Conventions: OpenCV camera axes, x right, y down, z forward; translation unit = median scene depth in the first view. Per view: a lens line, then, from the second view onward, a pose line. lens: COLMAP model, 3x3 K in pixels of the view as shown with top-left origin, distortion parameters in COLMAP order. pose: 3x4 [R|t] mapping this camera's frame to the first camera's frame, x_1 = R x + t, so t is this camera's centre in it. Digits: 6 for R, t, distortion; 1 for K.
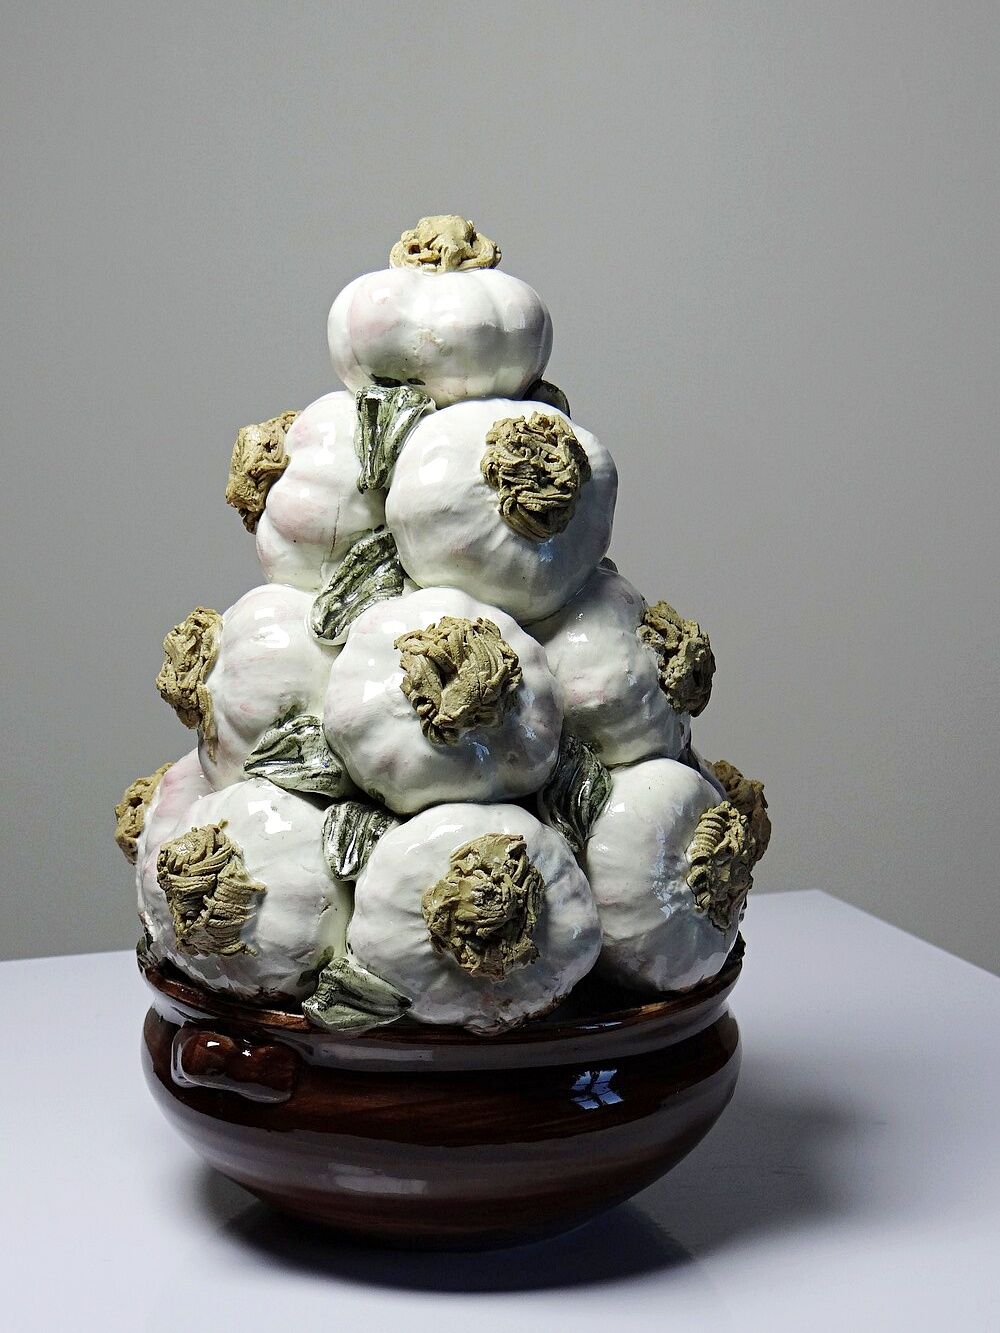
lens RADIAL K [[2348.0, 0, 437.1], [0, 2348.0, 744.0], [0, 0, 1]] dist [-0.052539, 0.000000]
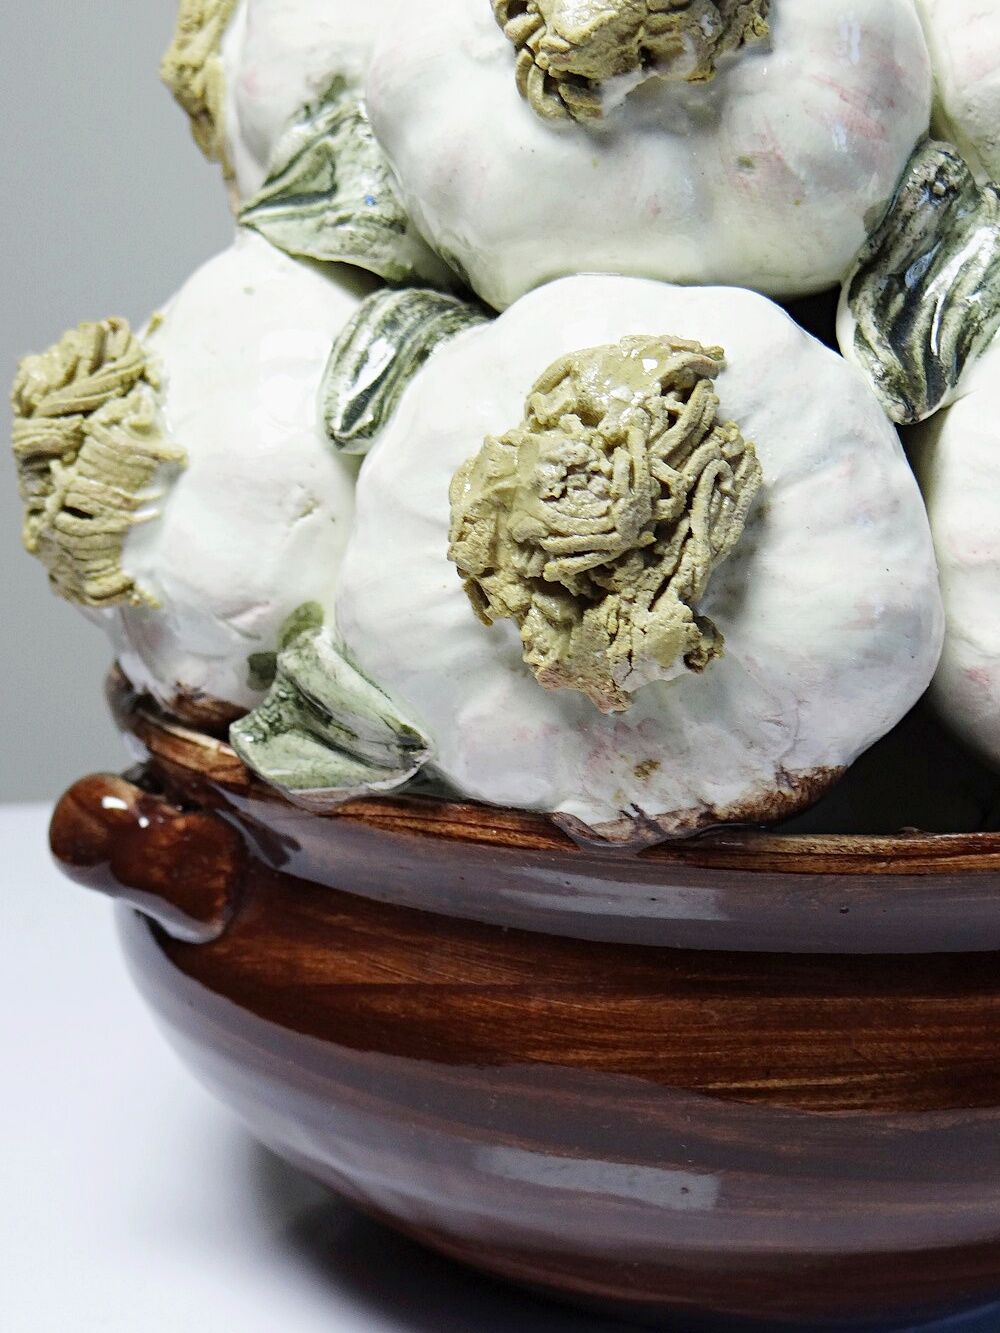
lens RADIAL K [[2348.0, 0, 485.5], [0, 2348.0, 697.9], [0, 0, 1]] dist [-0.052539, 0.000000]
pose [[0.918070, 0.099301, -0.383780, 0.151140], [-0.085046, 0.994914, 0.053982, 0.076805], [0.387188, -0.016921, 0.921845, 0.603284]]
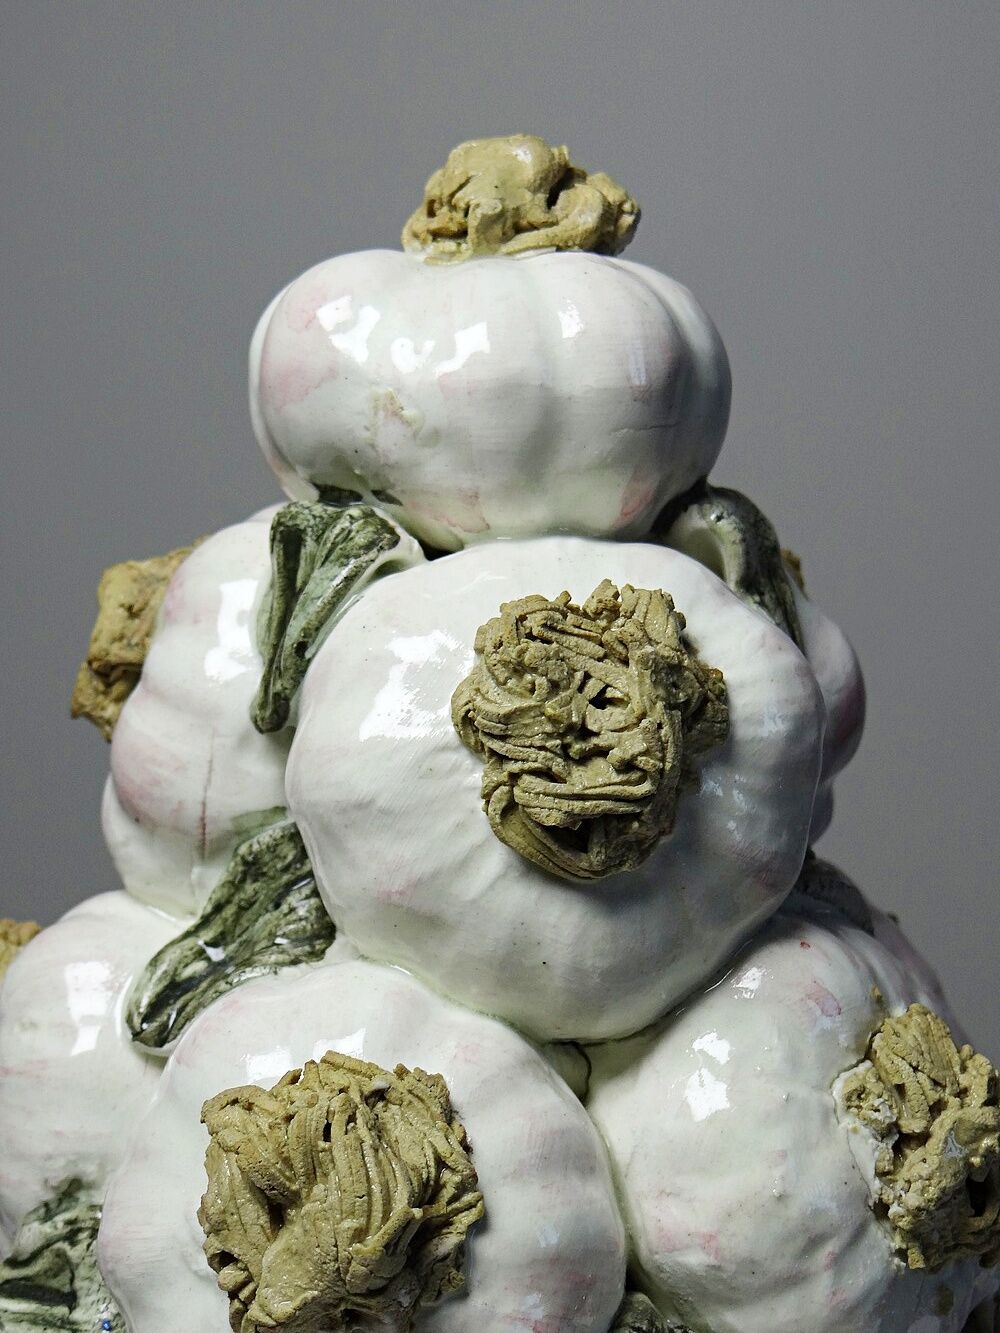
lens RADIAL K [[2348.0, 0, 481.7], [0, 2348.0, 690.3], [0, 0, 1]] dist [-0.052539, 0.000000]
pose [[0.943107, 0.059128, -0.327189, 0.167411], [-0.057321, 0.998241, 0.015173, -0.128622], [0.327510, 0.004445, 0.944837, 0.588307]]
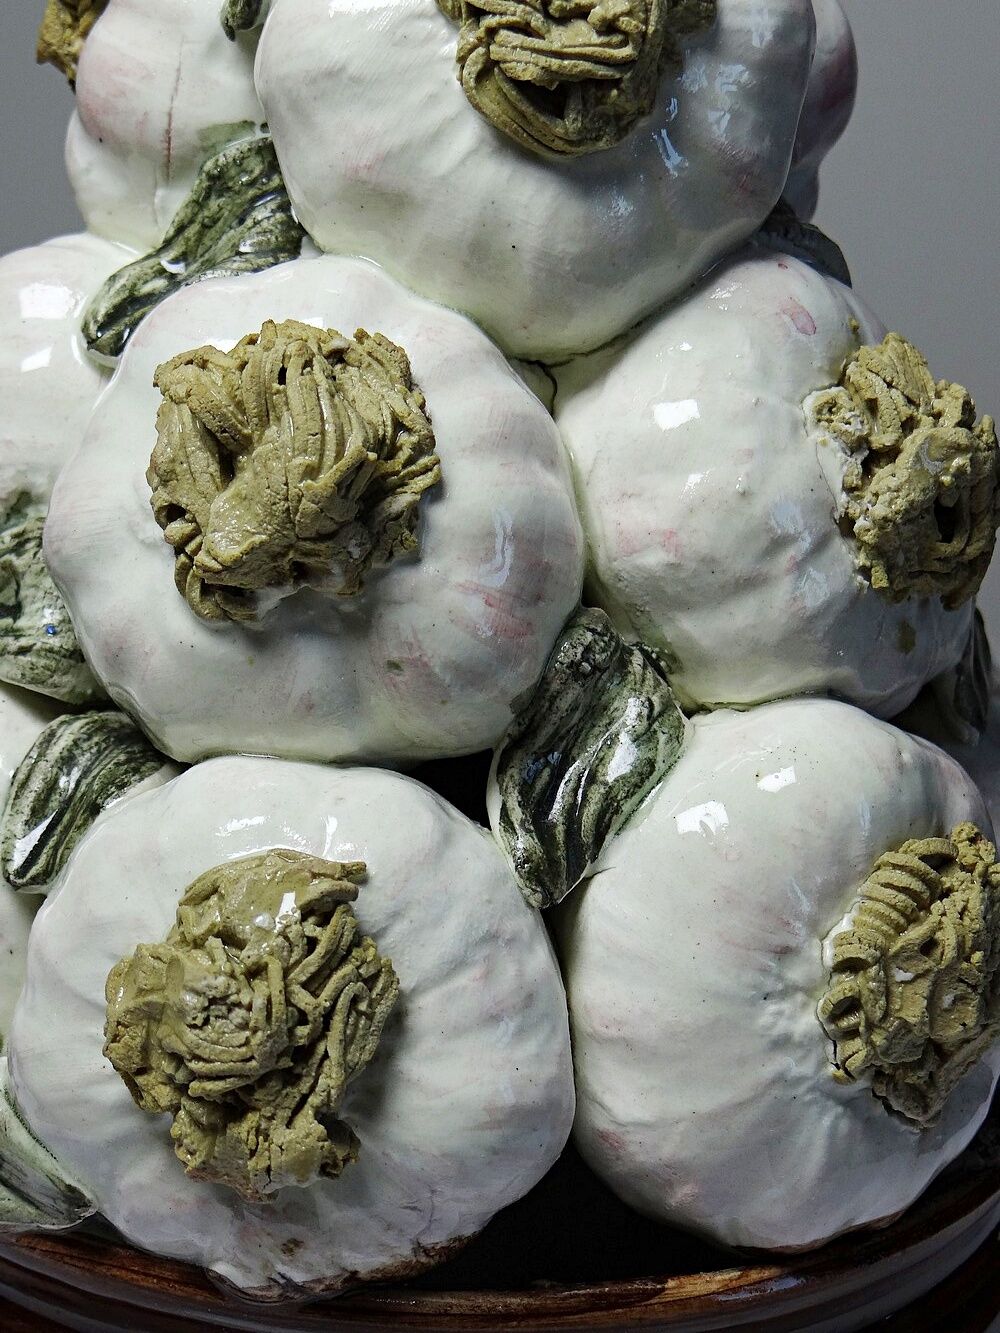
lens RADIAL K [[2348.0, 0, 483.7], [0, 2348.0, 700.0], [0, 0, 1]] dist [-0.052539, 0.000000]
pose [[0.942030, 0.129525, -0.309519, 0.175004], [-0.101155, 0.989199, 0.106085, -0.034470], [0.319917, -0.068626, 0.944957, 0.598061]]
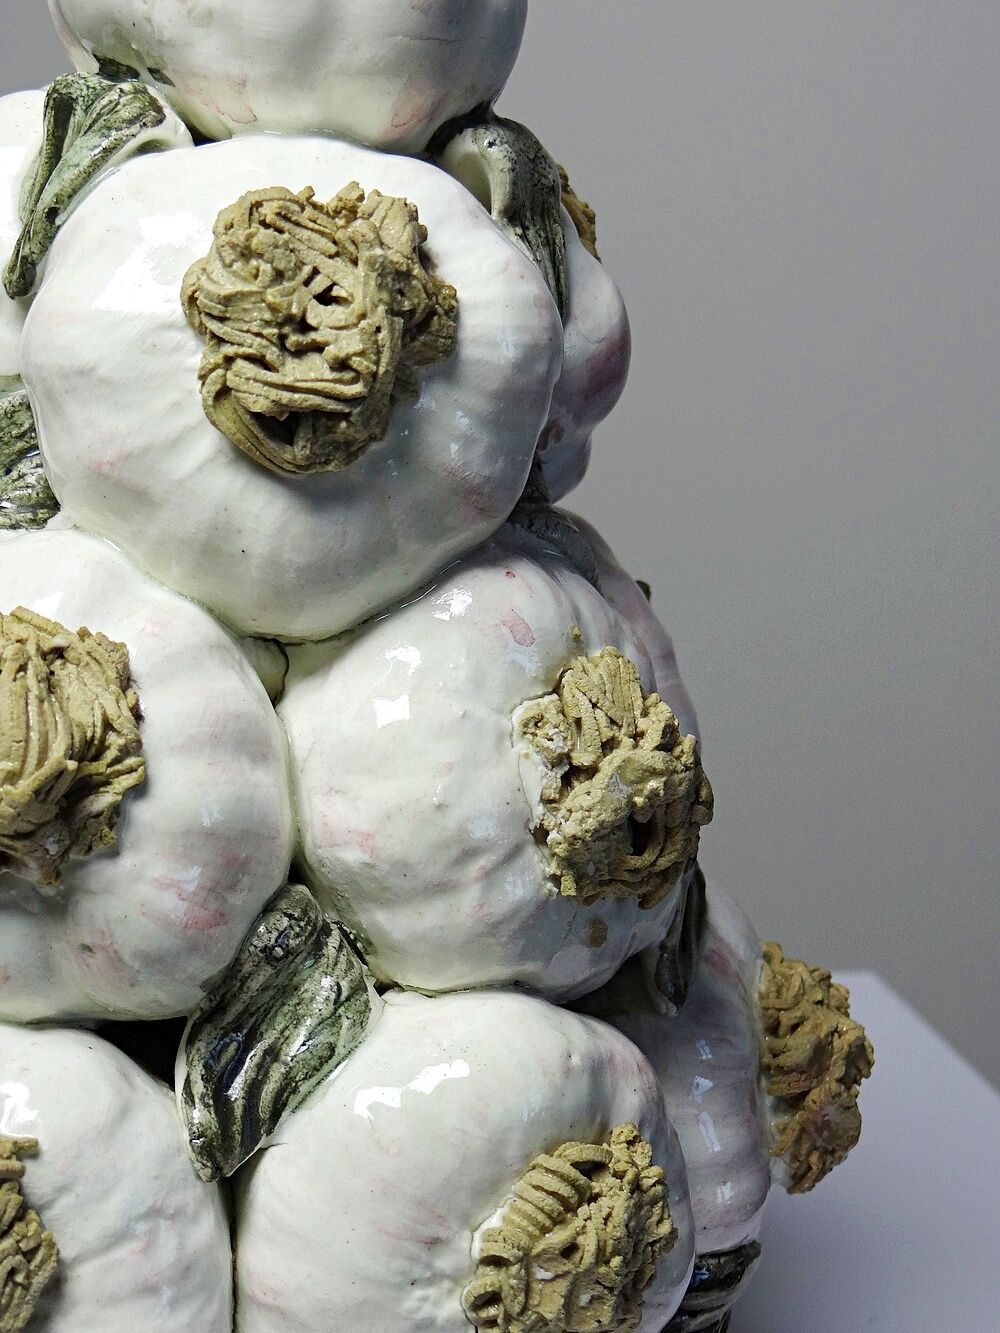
lens RADIAL K [[2348.0, 0, 478.4], [0, 2348.0, 696.7], [0, 0, 1]] dist [-0.052539, 0.000000]
pose [[0.930853, 0.223451, -0.289108, 0.215092], [-0.191893, 0.972277, 0.133622, -0.112995], [0.310951, -0.068904, 0.947925, 0.595753]]
